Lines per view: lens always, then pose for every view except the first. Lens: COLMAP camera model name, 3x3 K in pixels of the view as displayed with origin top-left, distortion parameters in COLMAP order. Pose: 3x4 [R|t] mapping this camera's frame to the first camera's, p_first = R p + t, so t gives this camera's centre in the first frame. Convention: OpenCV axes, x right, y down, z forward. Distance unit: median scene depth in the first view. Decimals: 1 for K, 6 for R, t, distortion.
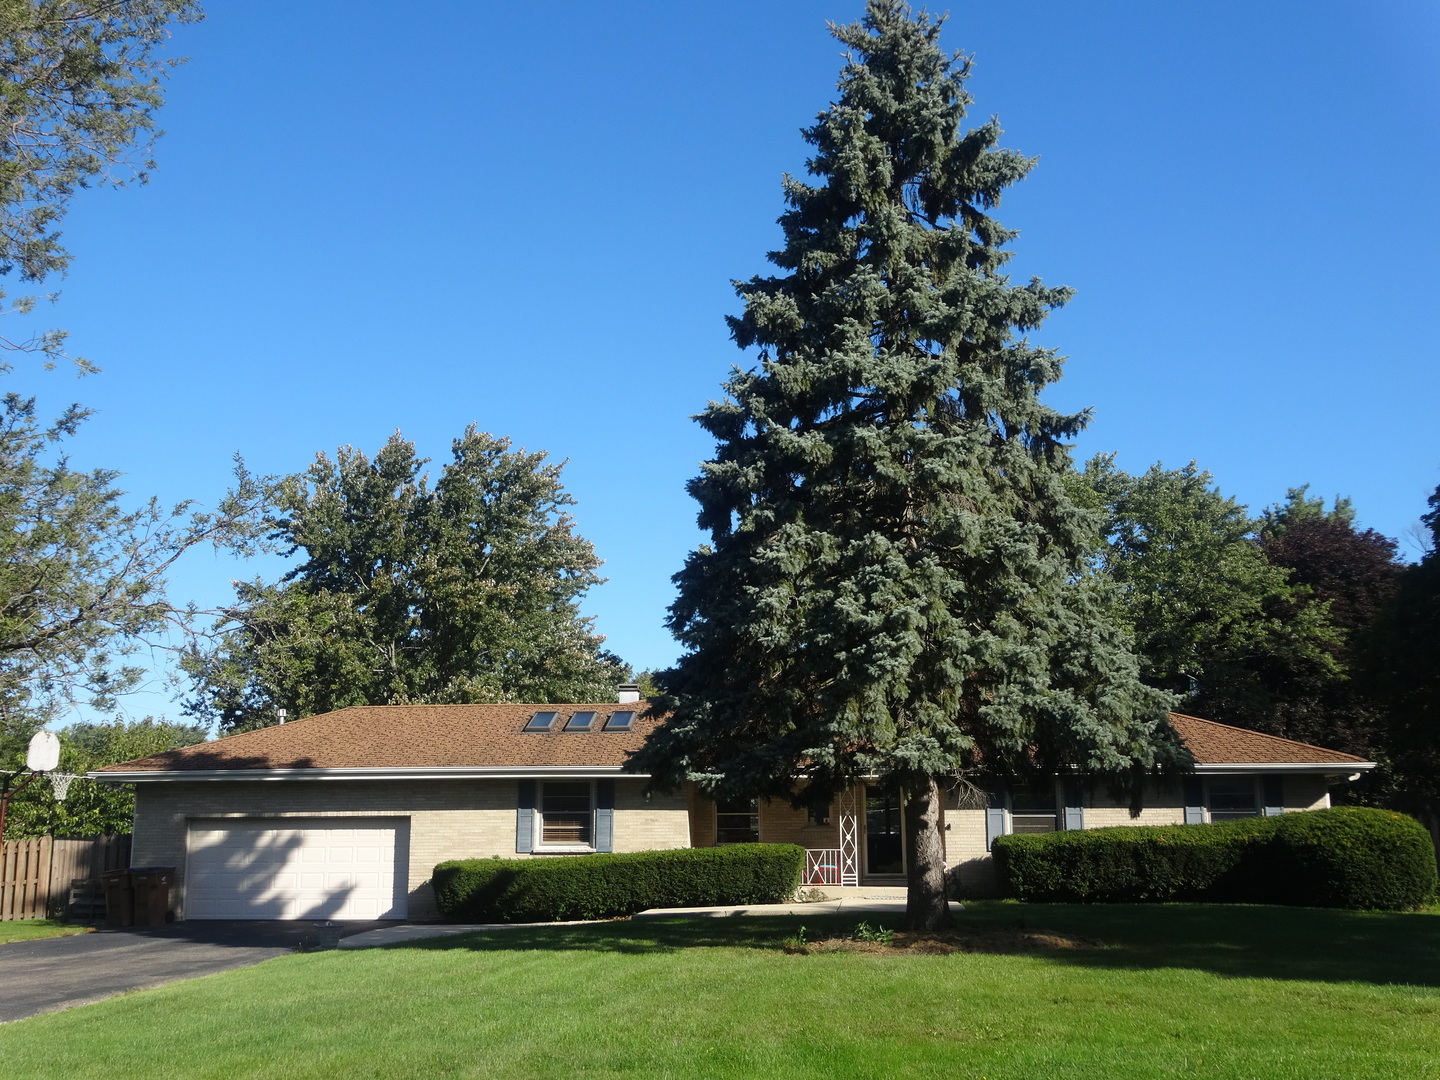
lens RADIAL K [[1378.0, 0, 720.0], [0, 1378.0, 540.0], [0, 0, 1]] dist [0.008861, -0.020401]
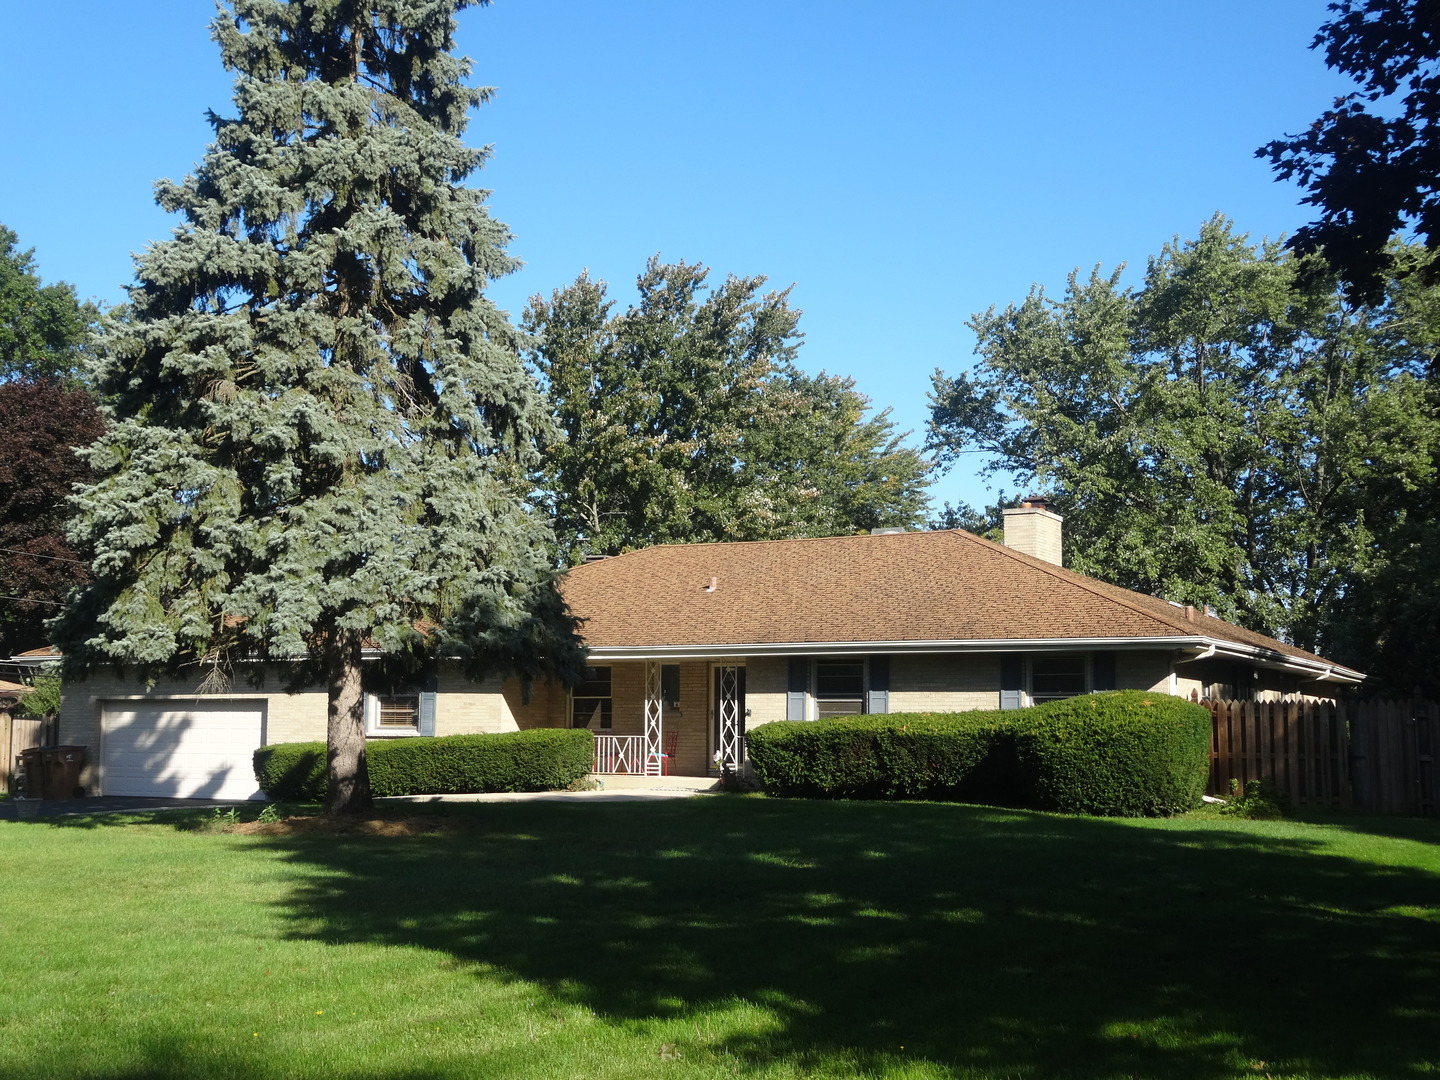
lens RADIAL K [[1679.5, 0, 720.0], [0, 1679.5, 540.0], [0, 0, 1]] dist [-0.005964, 0.005377]
pose [[0.937329, -0.030229, -0.347132, 0.520066], [0.066487, 0.993442, 0.093016, -0.003303], [0.342043, -0.110266, 0.933192, 0.000160]]
